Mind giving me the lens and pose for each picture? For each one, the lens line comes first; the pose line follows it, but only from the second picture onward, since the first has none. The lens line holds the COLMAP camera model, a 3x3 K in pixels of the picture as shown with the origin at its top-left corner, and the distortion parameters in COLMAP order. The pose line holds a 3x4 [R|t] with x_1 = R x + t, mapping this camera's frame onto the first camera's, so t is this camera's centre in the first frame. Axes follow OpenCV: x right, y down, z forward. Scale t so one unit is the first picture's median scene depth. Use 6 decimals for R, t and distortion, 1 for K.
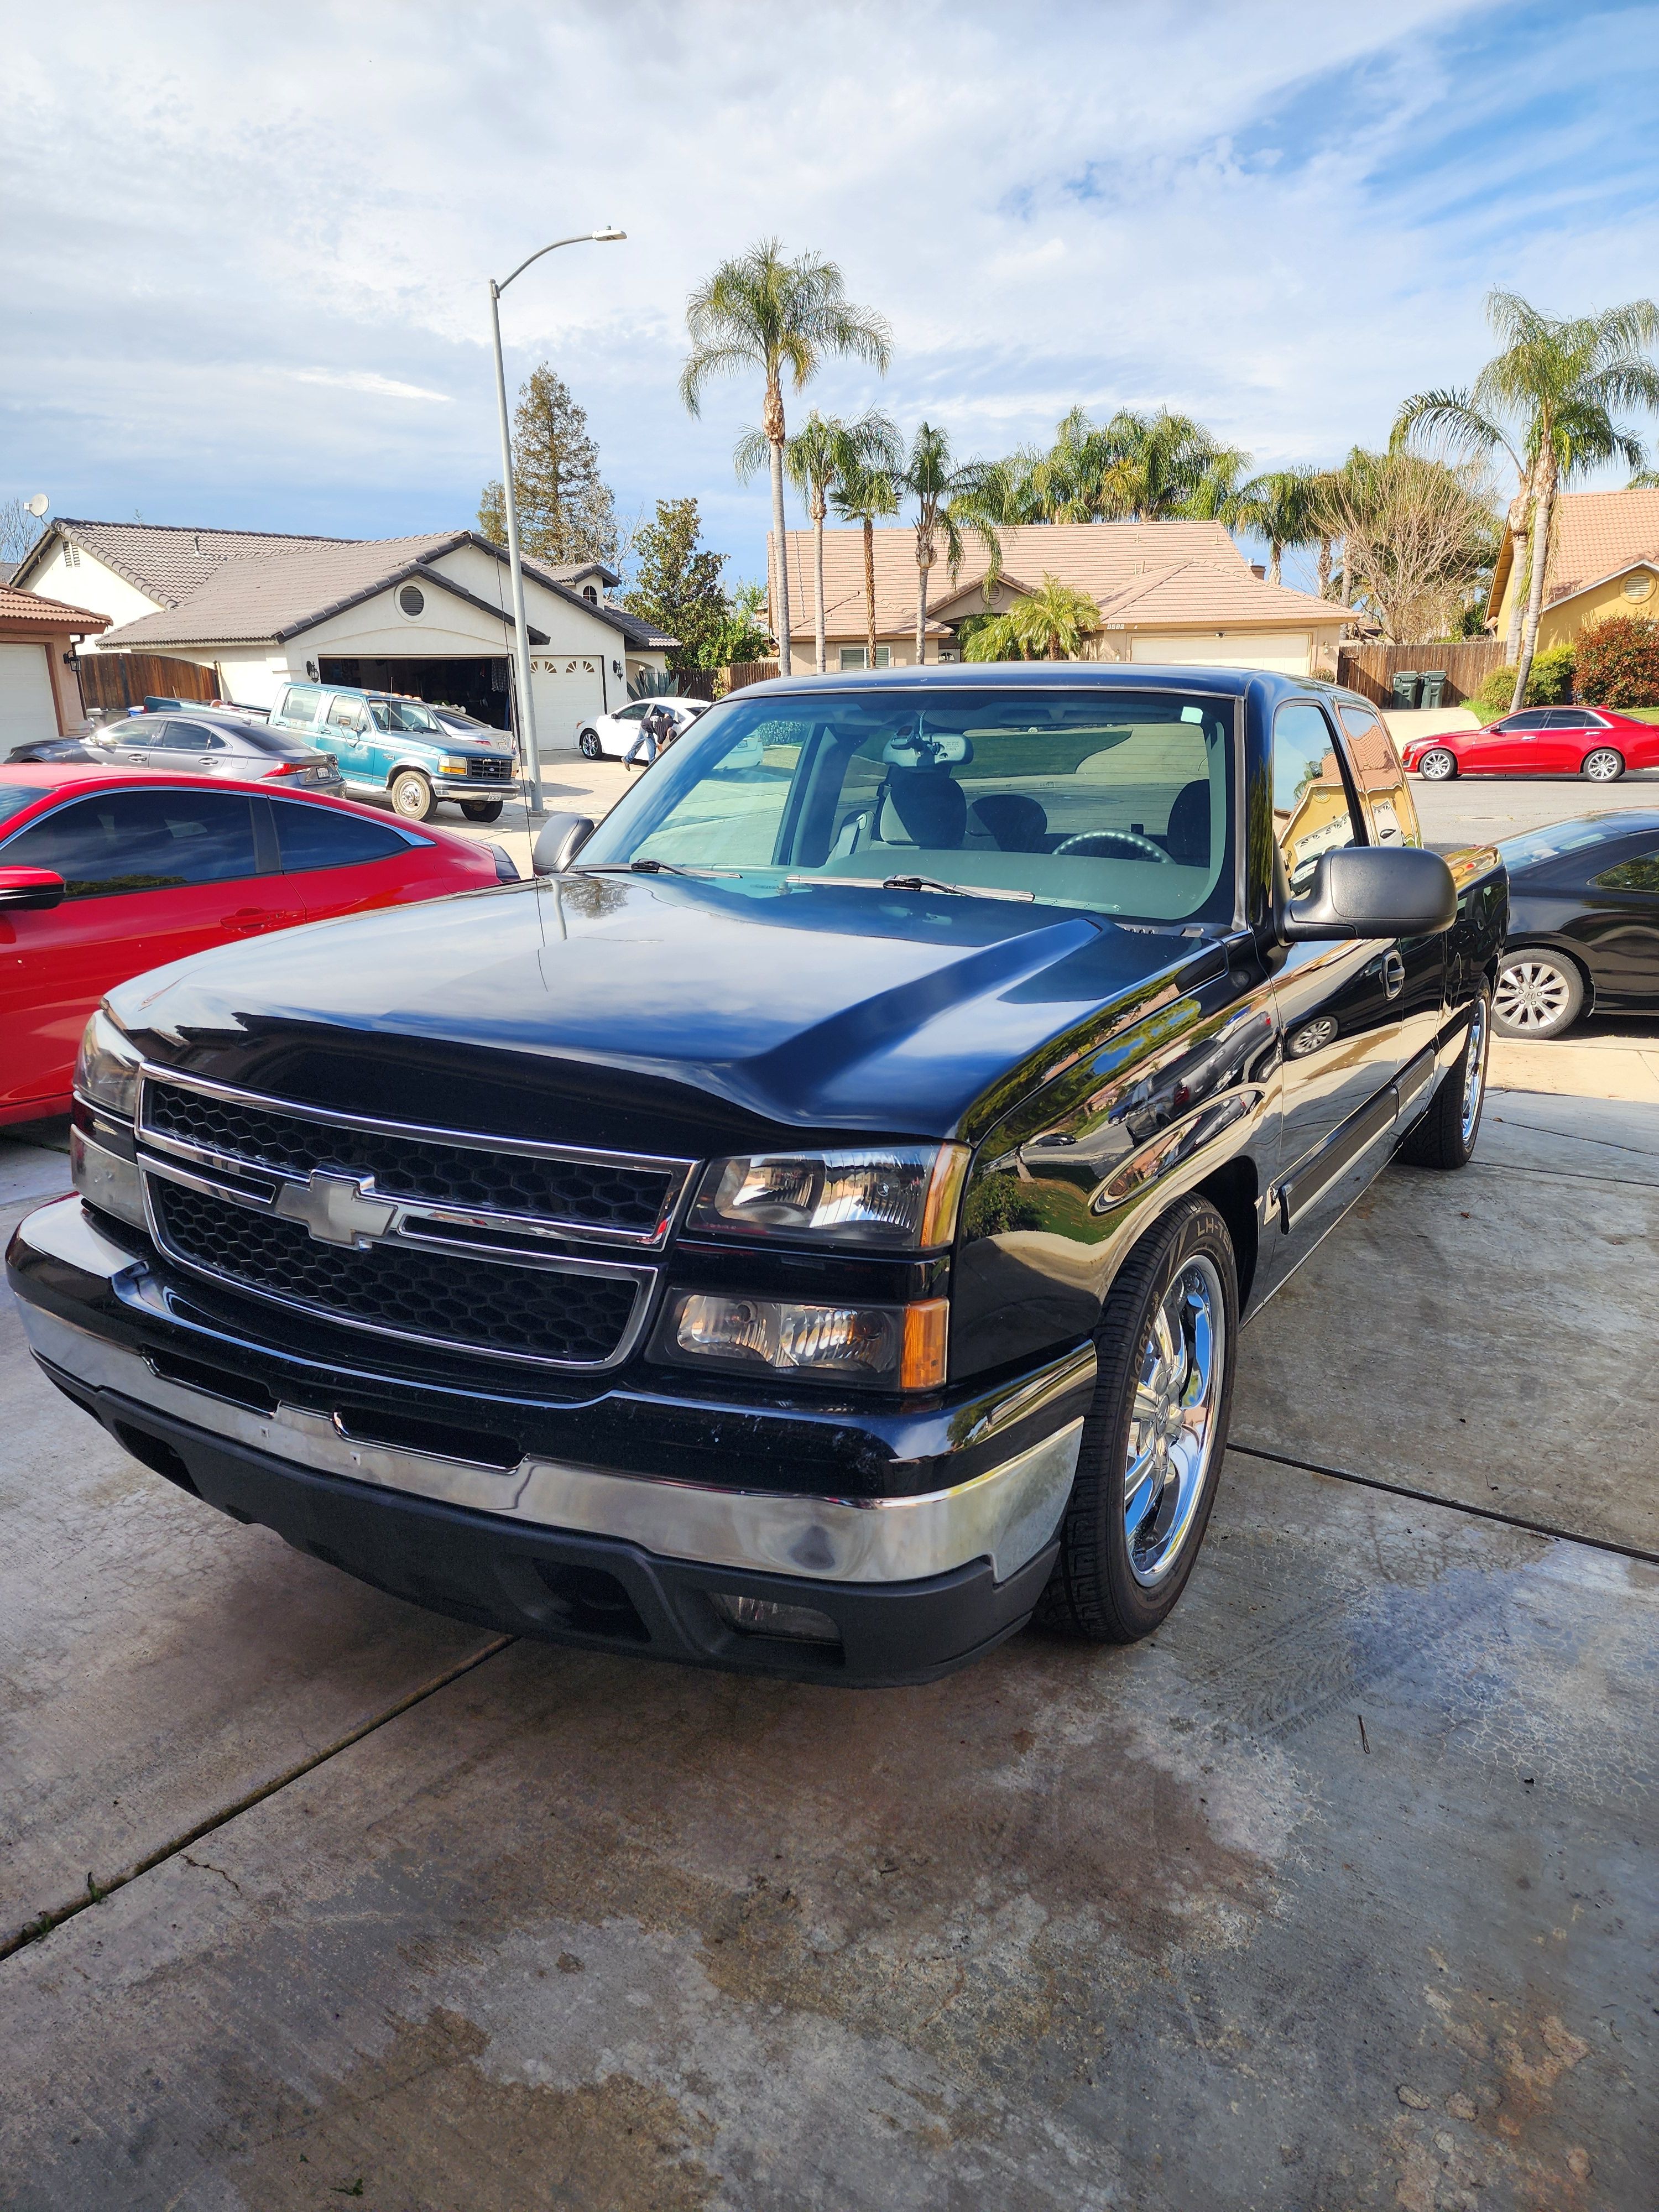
lens RADIAL K [[1566.9, 0, 826.2], [0, 1566.9, 1150.4], [0, 0, 1]] dist [0.109554, -0.103439]
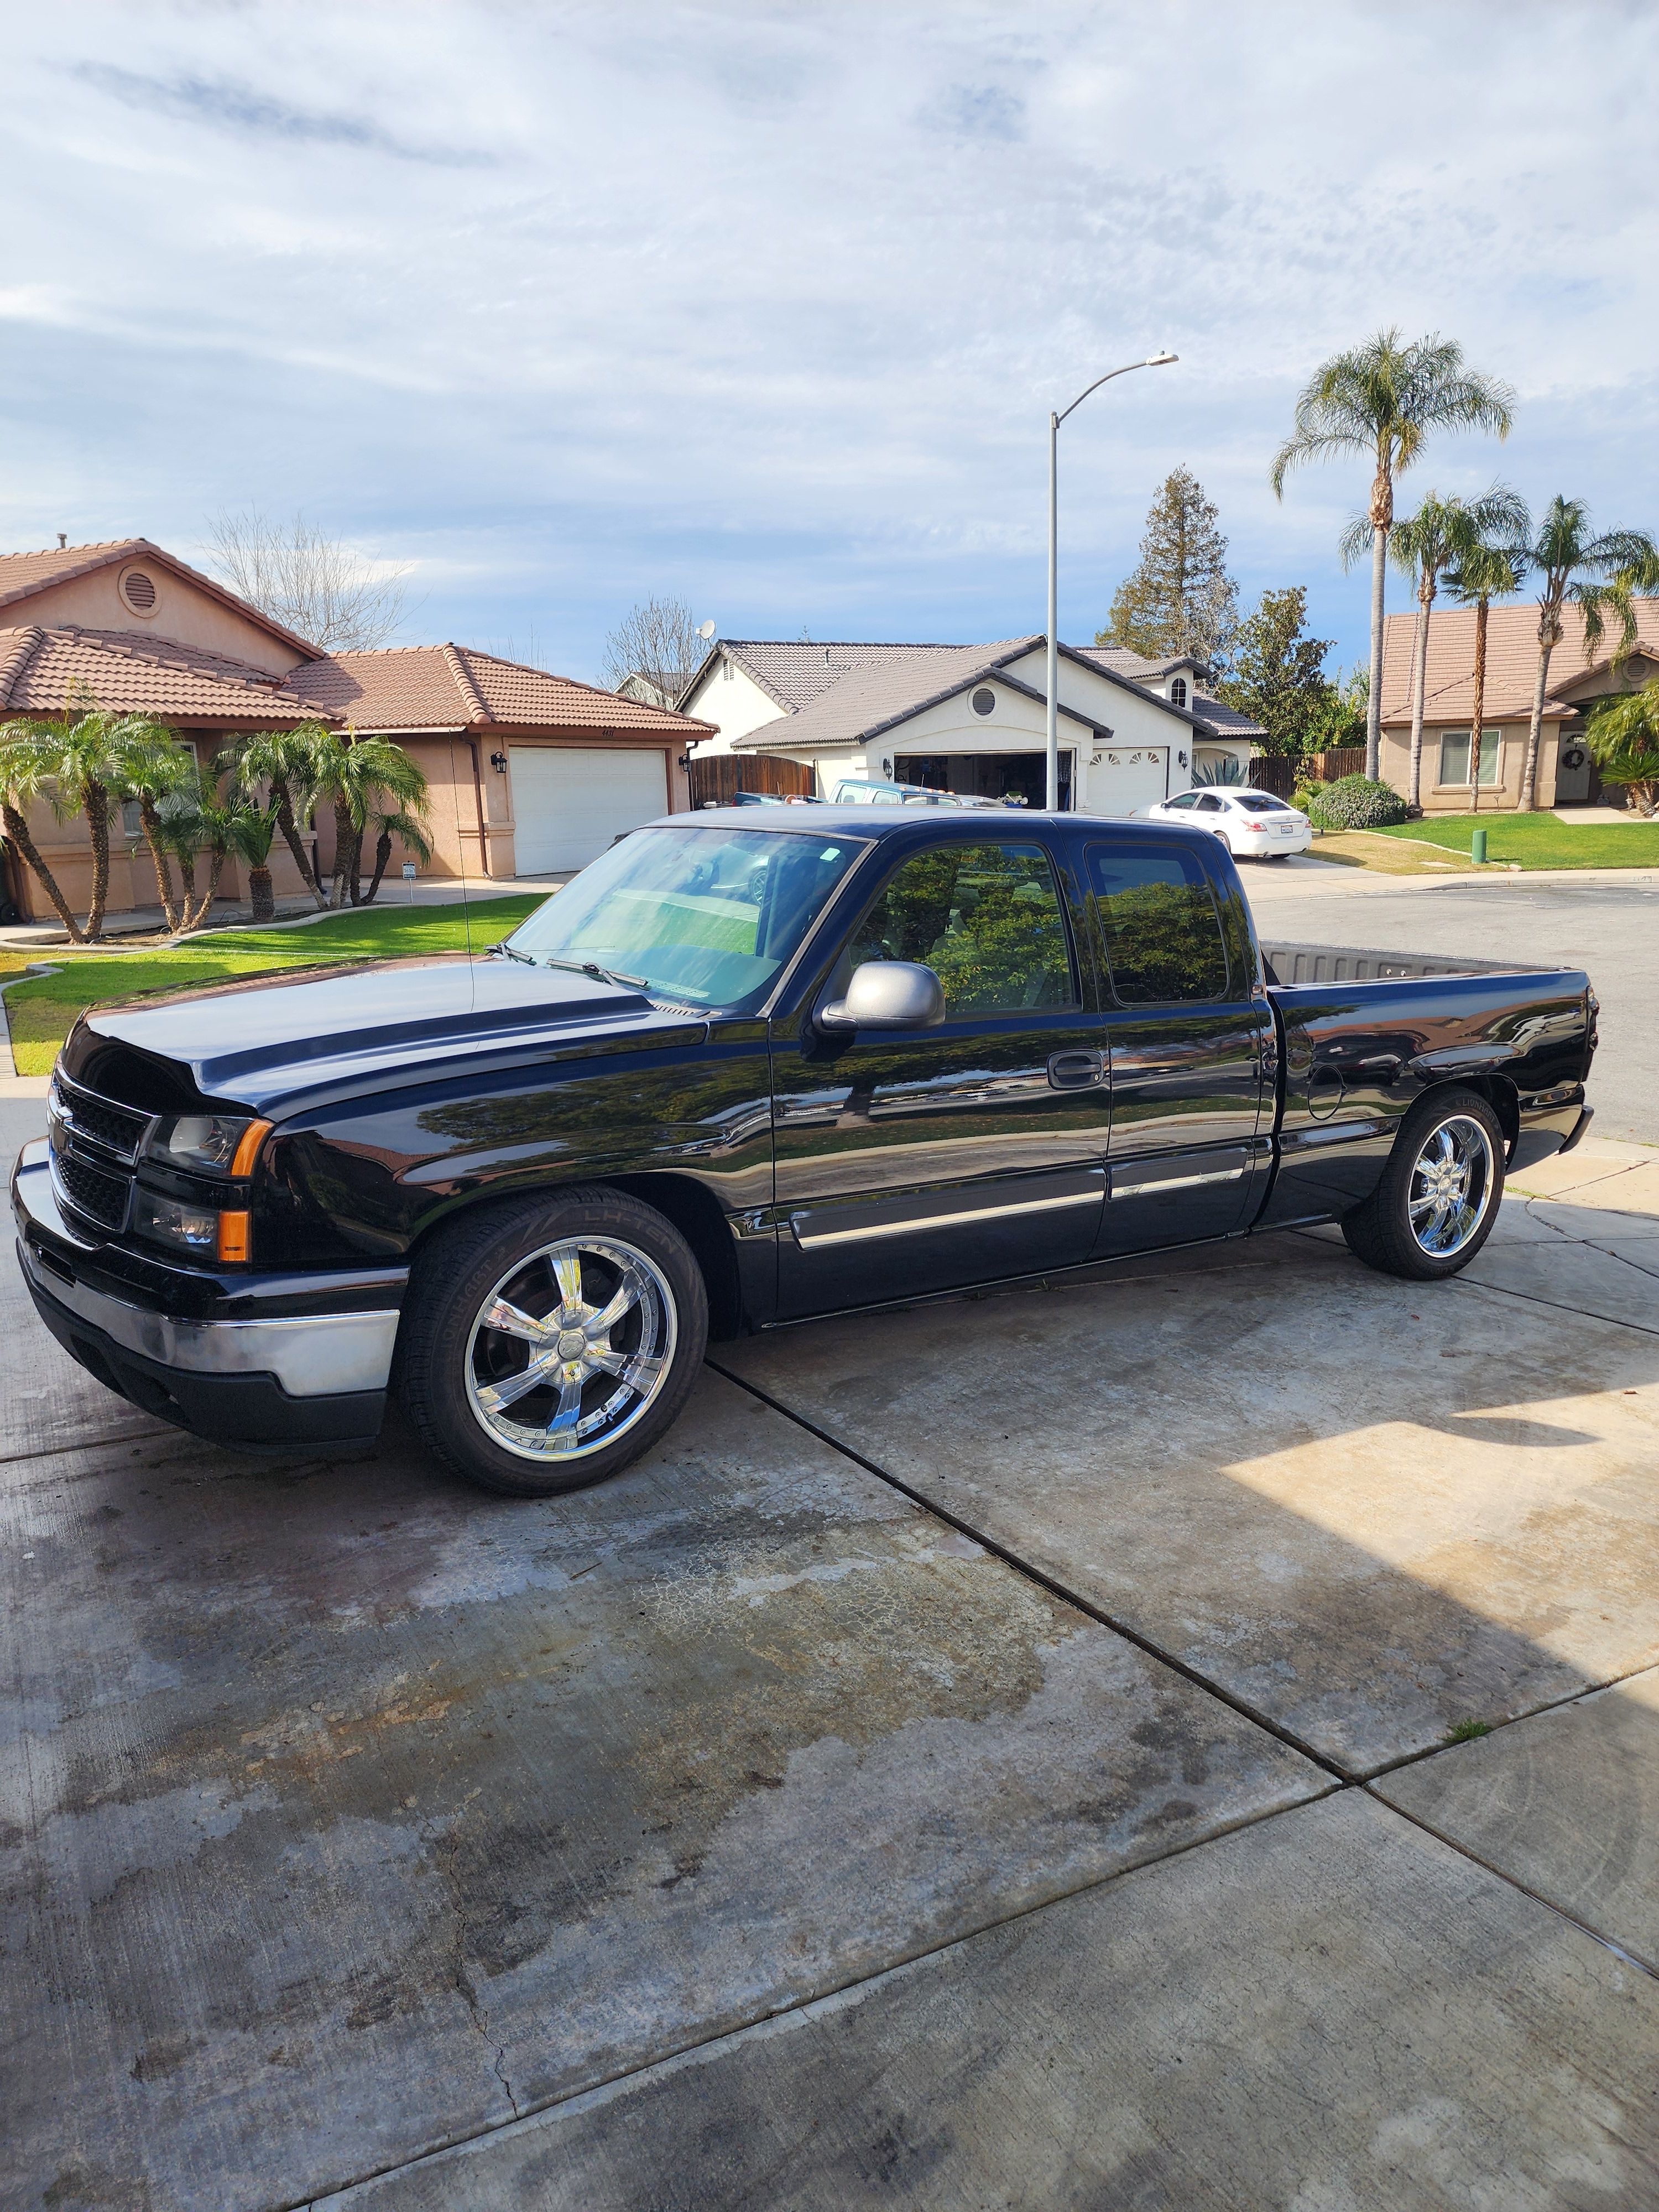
lens RADIAL K [[1597.3, 0, 827.3], [0, 1597.3, 1195.6], [0, 0, 1]] dist [0.079377, -0.063035]
pose [[0.904908, 0.110058, -0.411132, 0.116252], [-0.119791, 0.992797, 0.002104, 0.000231], [0.408402, 0.047346, 0.911573, -0.025729]]
